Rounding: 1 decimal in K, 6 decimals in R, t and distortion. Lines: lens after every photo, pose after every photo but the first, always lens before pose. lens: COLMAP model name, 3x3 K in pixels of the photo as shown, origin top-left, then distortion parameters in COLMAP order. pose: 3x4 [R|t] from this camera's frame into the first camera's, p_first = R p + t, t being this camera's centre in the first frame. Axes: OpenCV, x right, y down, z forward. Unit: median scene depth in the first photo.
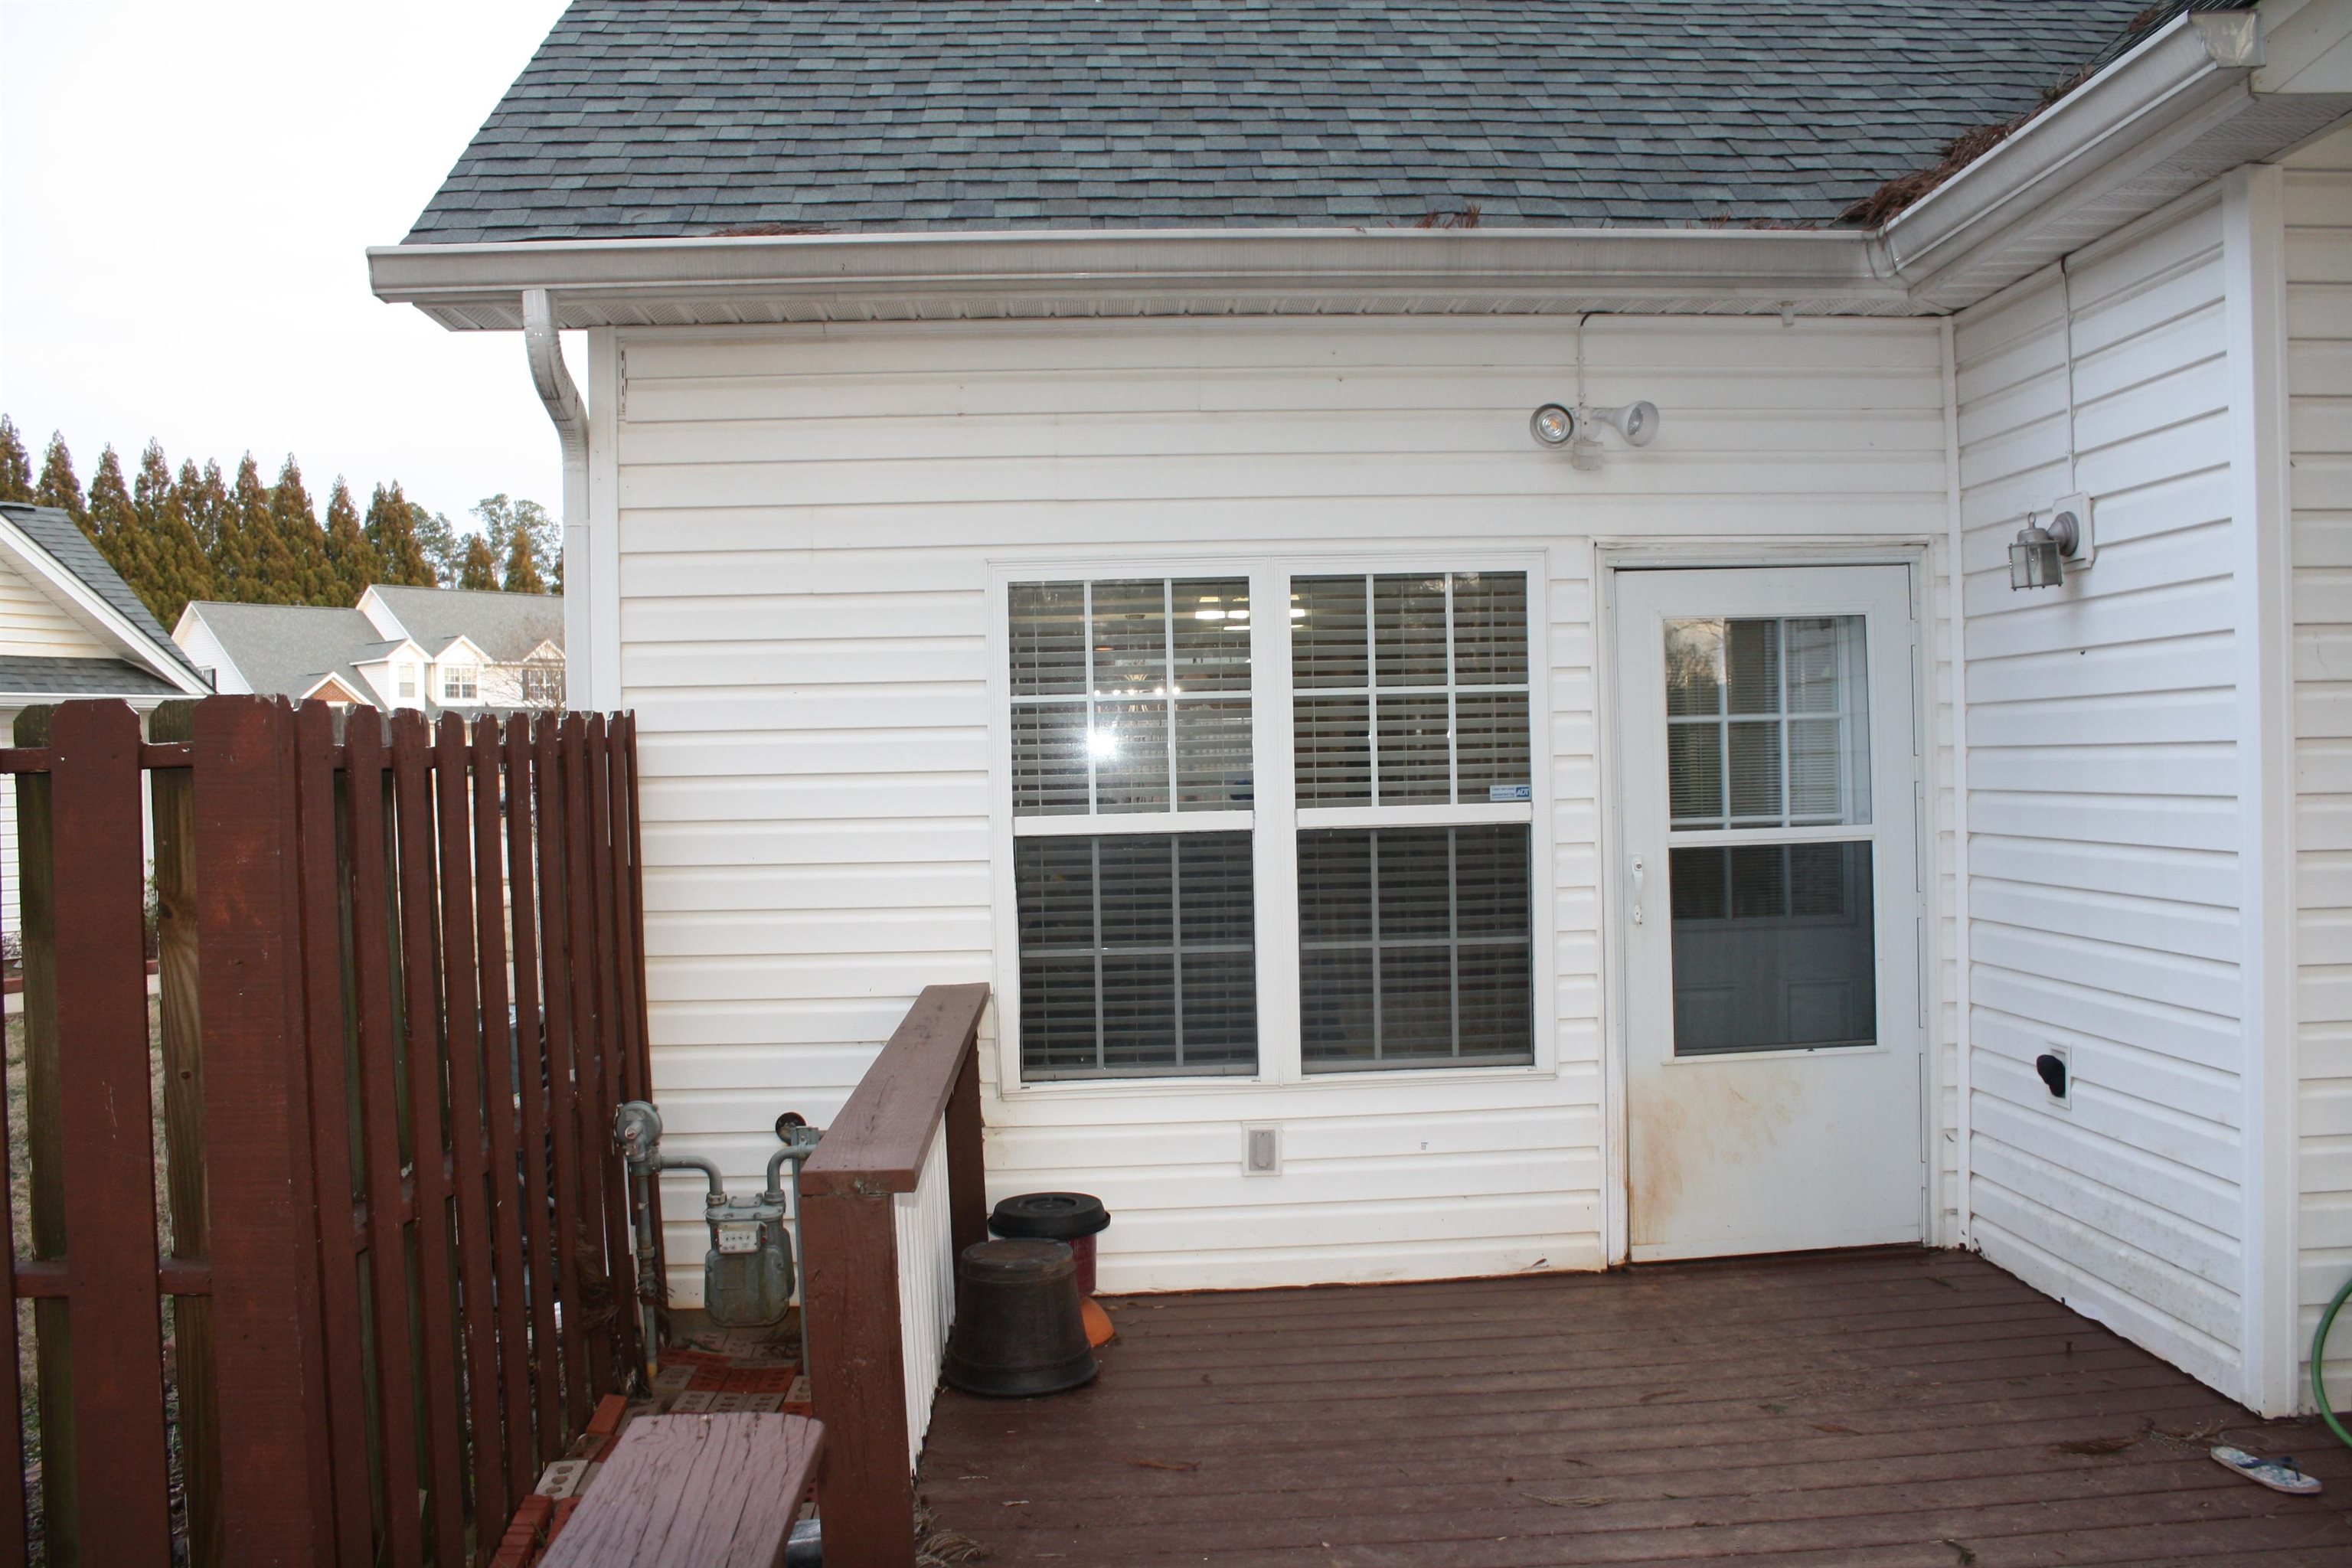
lens RADIAL K [[1951.1, 0, 1176.0], [0, 1951.1, 784.0], [0, 0, 1]] dist [-0.133551, 0.106224]
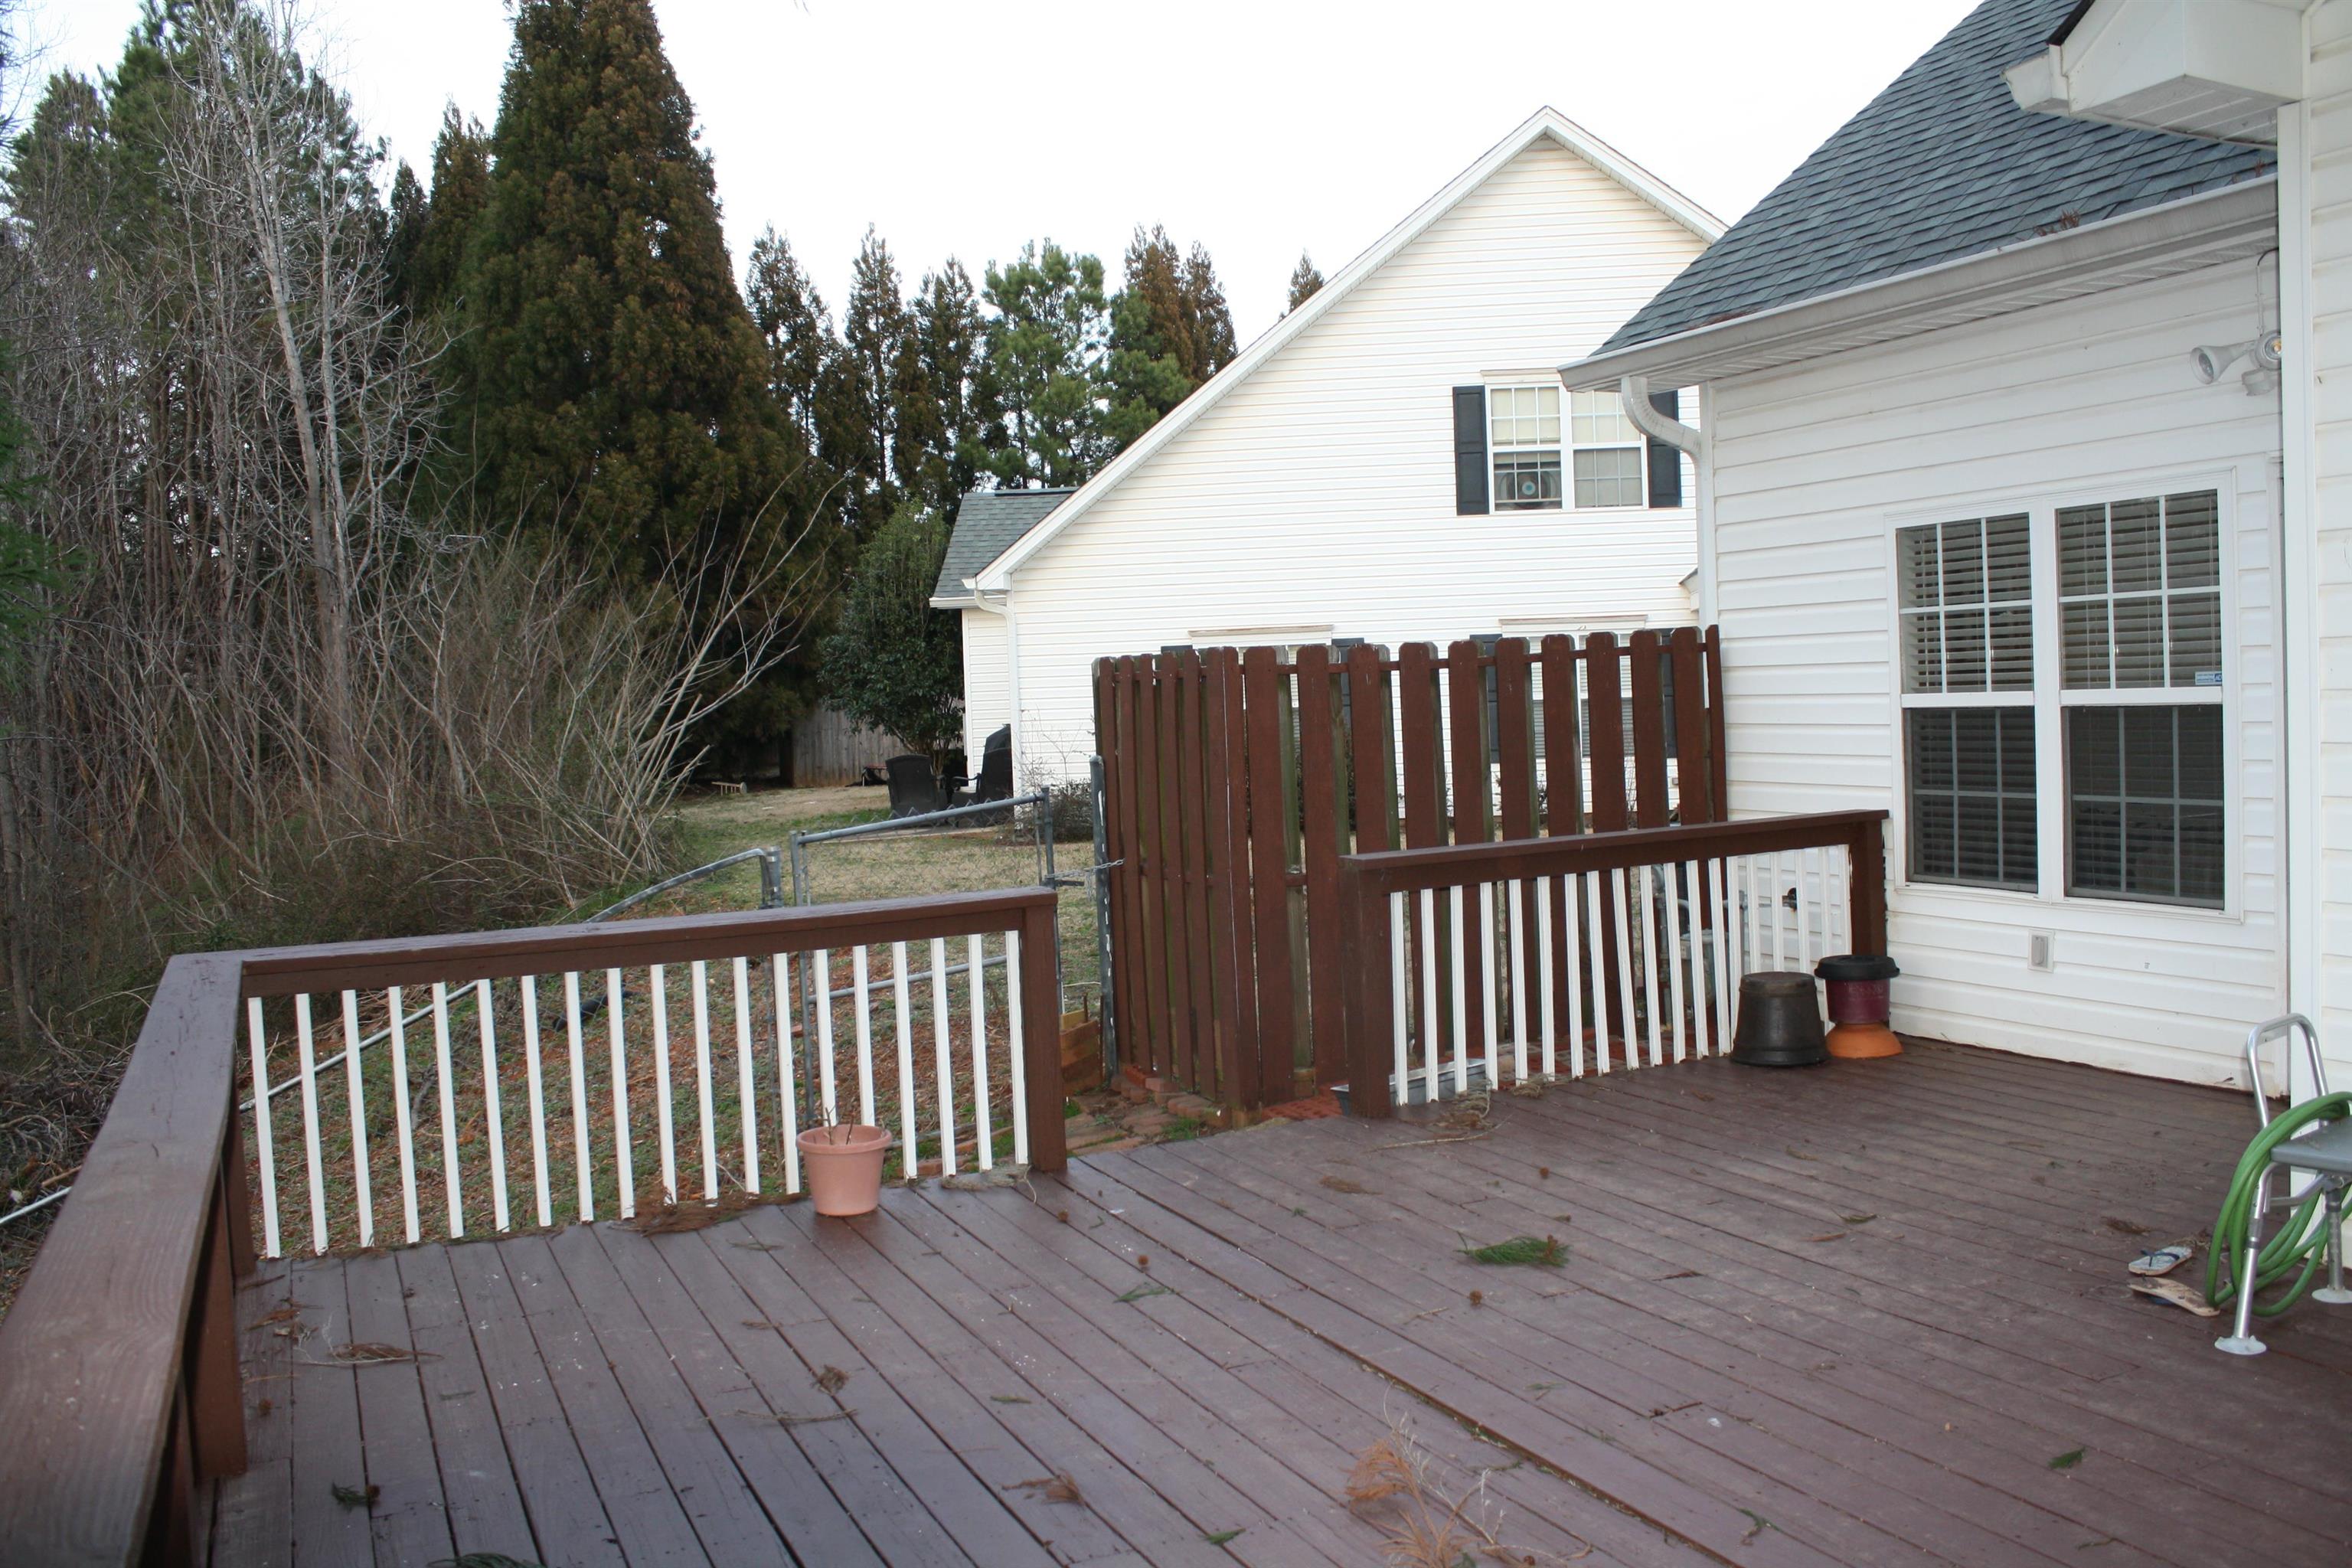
lens RADIAL K [[1978.0, 0, 1173.7], [0, 1978.0, 767.9], [0, 0, 1]] dist [-0.167222, 0.146366]
pose [[0.371444, 0.043959, -0.927414, 1.025202], [0.026649, 0.997962, 0.057976, -0.025361], [0.928073, -0.046250, 0.369515, -0.014191]]
